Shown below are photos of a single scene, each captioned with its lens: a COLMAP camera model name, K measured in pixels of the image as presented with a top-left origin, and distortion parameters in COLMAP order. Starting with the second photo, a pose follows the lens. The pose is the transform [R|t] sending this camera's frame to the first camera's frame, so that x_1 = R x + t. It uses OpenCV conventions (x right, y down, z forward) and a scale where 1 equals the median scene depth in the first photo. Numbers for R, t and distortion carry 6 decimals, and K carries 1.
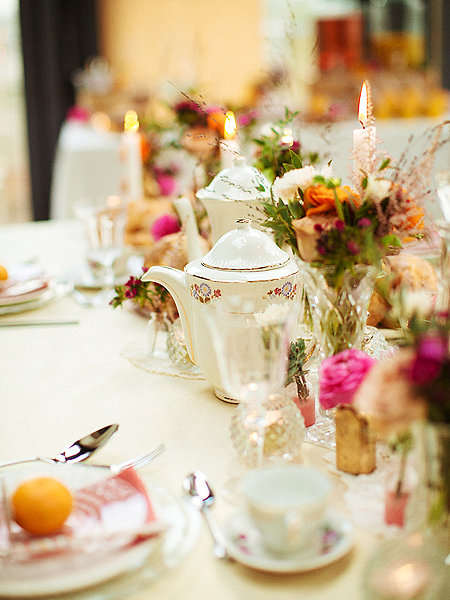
lens RADIAL K [[1019.2, 0, 225.0], [0, 1019.2, 300.0], [0, 0, 1]] dist [-0.183958, 0.076677]
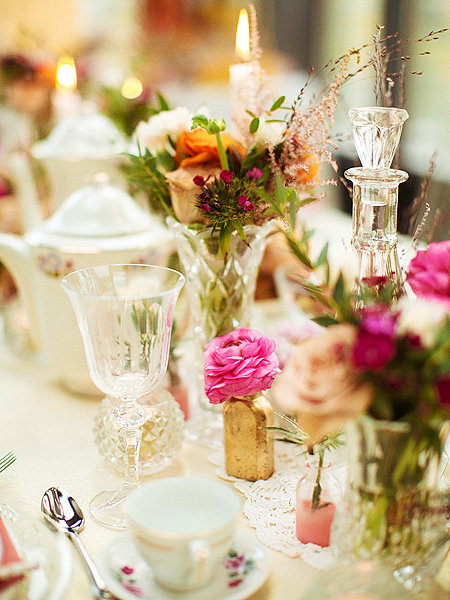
lens RADIAL K [[1019.2, 0, 225.0], [0, 1019.2, 300.0], [0, 0, 1]] dist [-0.183958, 0.076677]
pose [[0.982093, -0.024087, 0.186848, -0.041859], [0.020767, 0.999590, 0.019708, 0.009040], [-0.187247, -0.015475, 0.982191, 0.190691]]
